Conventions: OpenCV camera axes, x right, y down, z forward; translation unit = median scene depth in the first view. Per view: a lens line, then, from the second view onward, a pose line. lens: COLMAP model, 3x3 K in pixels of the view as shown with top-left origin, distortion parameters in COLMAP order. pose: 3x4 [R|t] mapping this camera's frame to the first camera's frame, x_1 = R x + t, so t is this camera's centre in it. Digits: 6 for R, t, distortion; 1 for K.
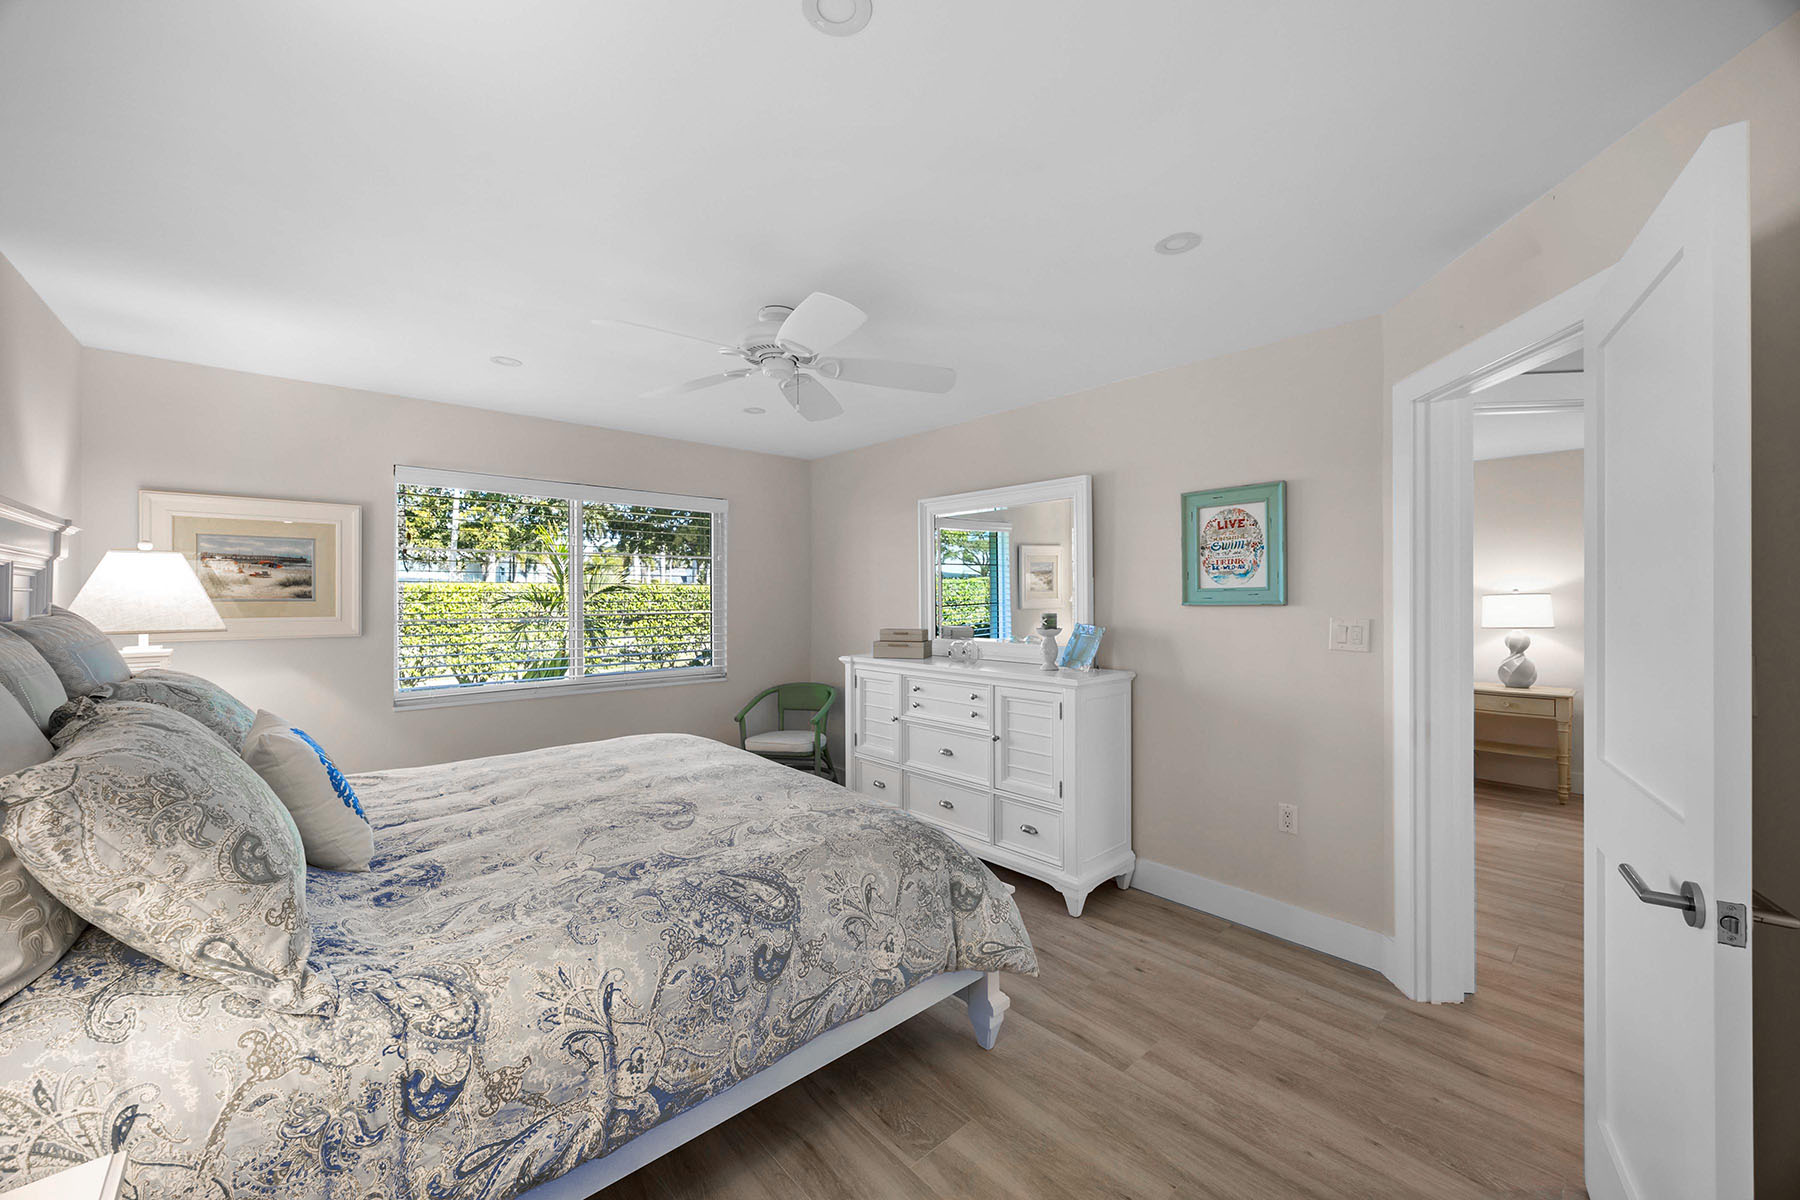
lens RADIAL K [[683.8, 0, 901.1], [0, 683.8, 603.9], [0, 0, 1]] dist [-0.001929, -0.000282]
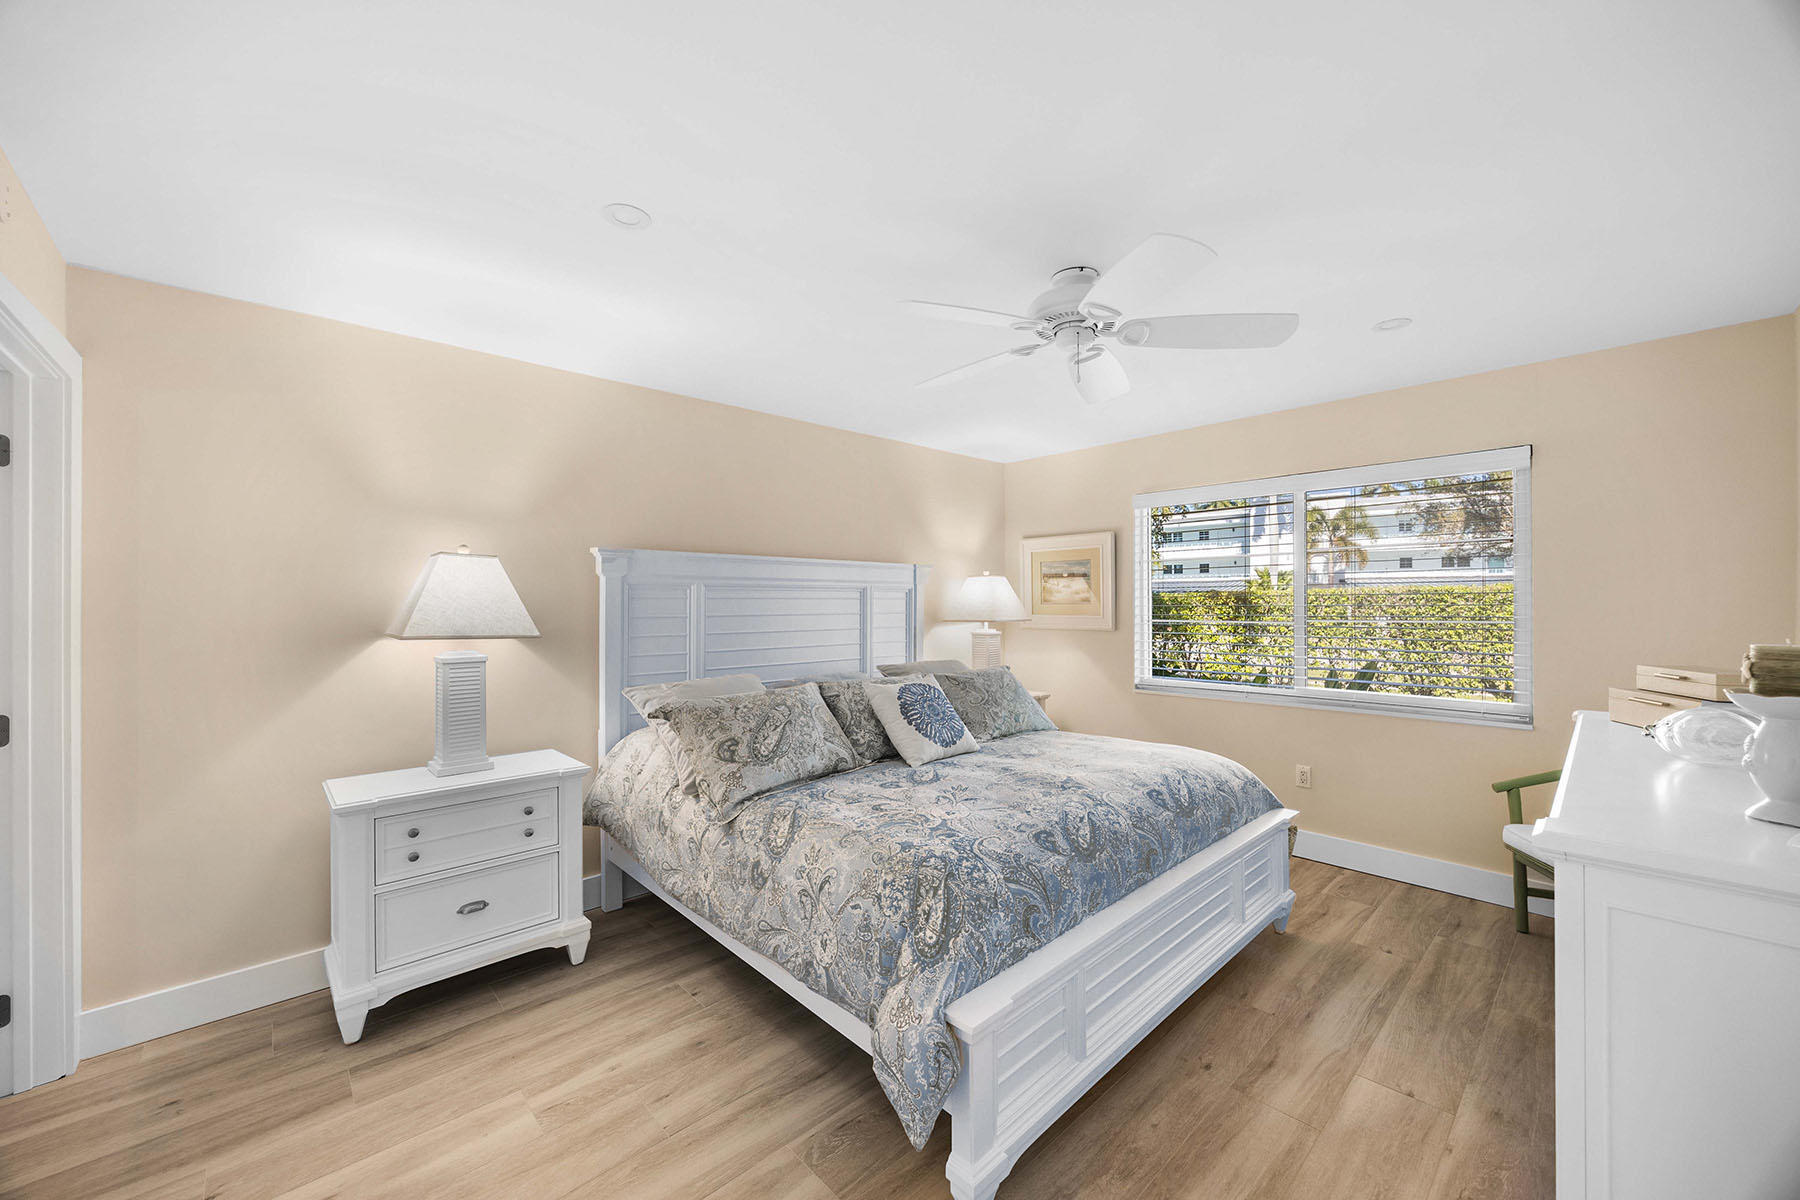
lens RADIAL K [[683.8, 0, 901.1], [0, 683.8, 603.9], [0, 0, 1]] dist [-0.001929, -0.000282]
pose [[0.019614, 0.002942, -0.999803, 0.905770], [-0.003028, 0.999991, 0.002884, -0.010826], [0.999803, 0.002971, 0.019622, 0.982163]]
